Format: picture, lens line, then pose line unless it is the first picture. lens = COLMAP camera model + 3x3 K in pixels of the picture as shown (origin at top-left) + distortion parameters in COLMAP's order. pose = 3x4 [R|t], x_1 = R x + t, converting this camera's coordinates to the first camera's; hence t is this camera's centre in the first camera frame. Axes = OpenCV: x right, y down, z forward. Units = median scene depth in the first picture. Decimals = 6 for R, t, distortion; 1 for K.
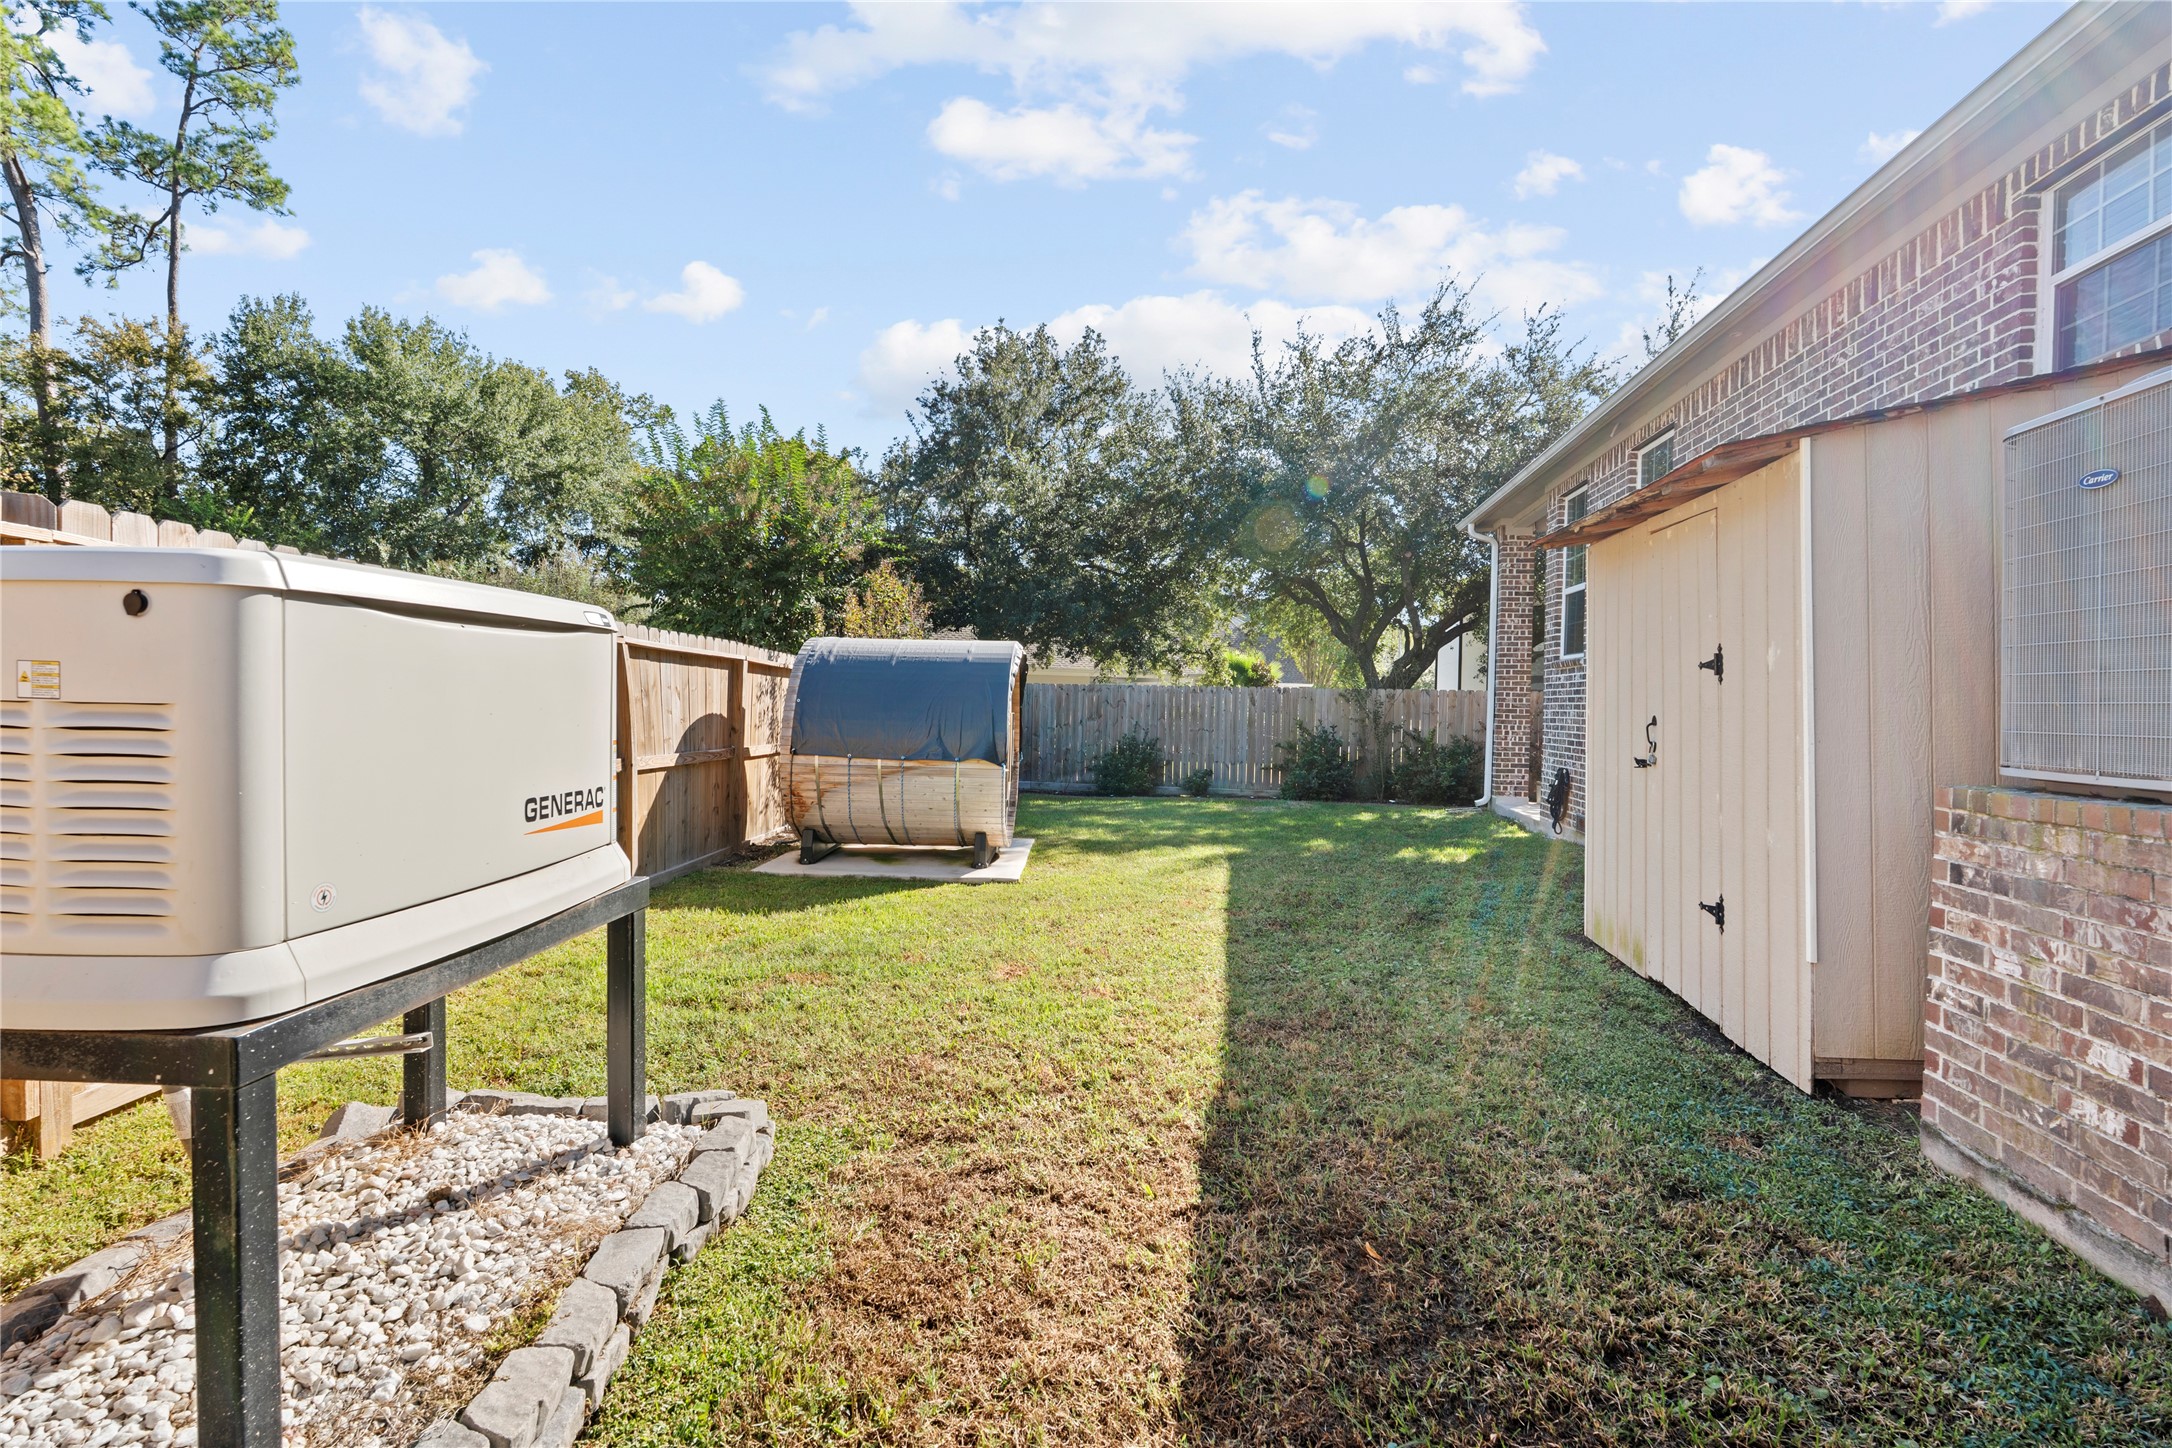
lens RADIAL K [[954.6, 0, 1087.9], [0, 954.6, 709.6], [0, 0, 1]] dist [-0.002941, -0.000563]
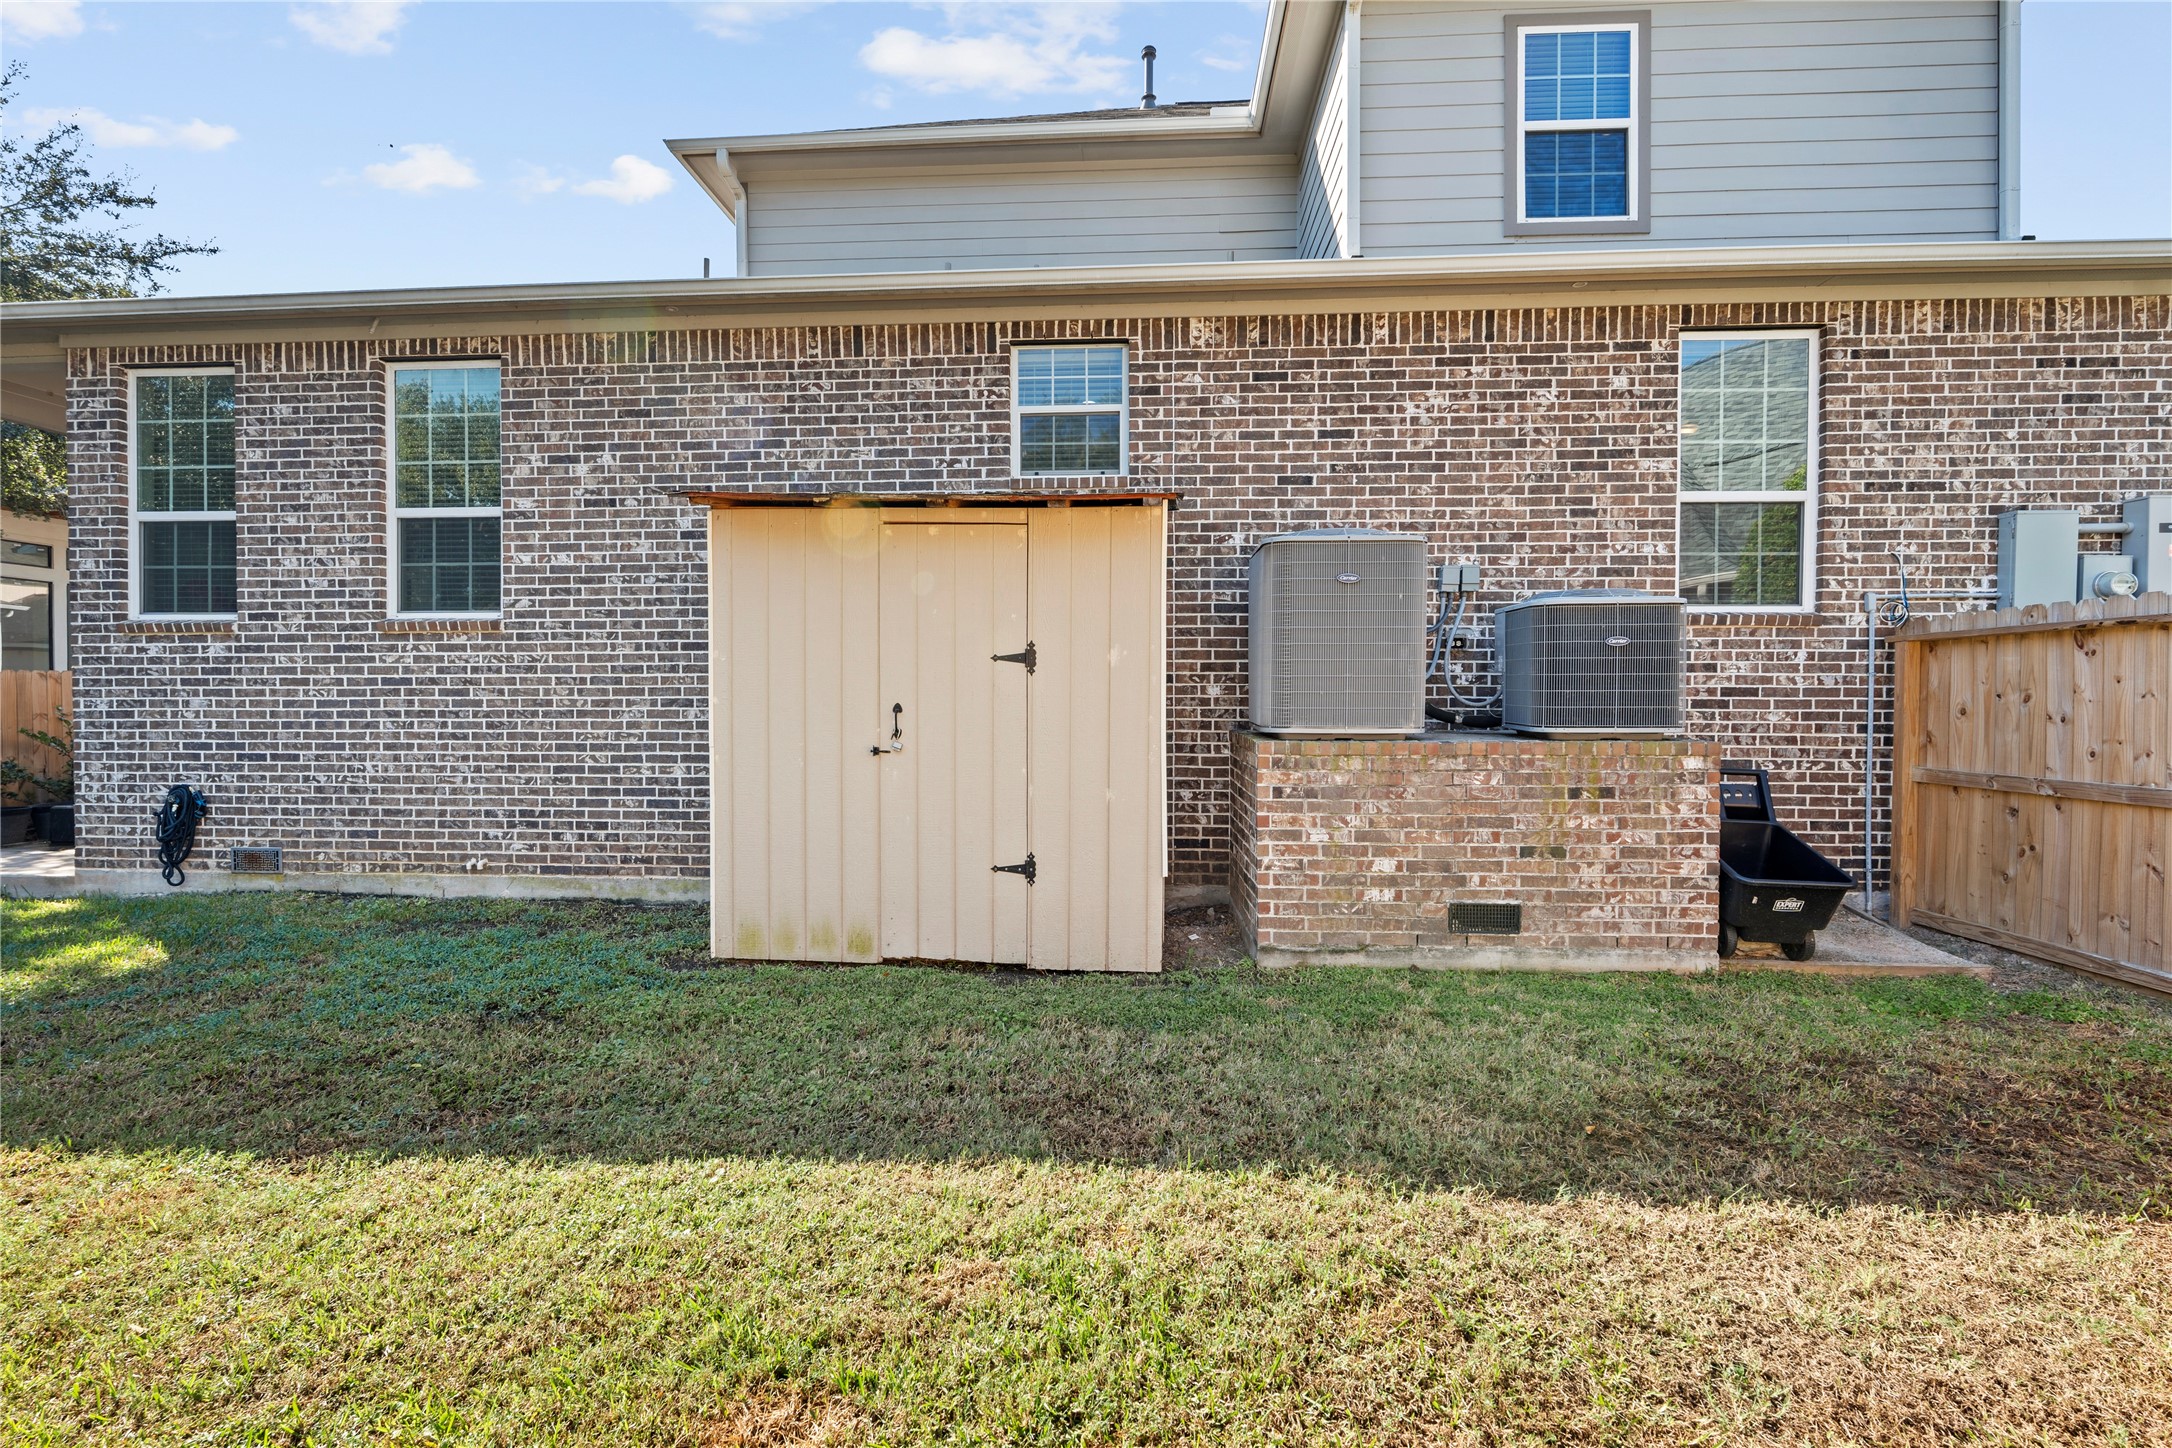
lens RADIAL K [[954.6, 0, 1084.8], [0, 954.6, 715.2], [0, 0, 1]] dist [-0.002941, -0.000563]
pose [[-0.088020, -0.031669, 0.995615, -0.748820], [0.003784, 0.999477, 0.032126, -0.021152], [-0.996111, 0.006596, -0.087854, 1.493755]]
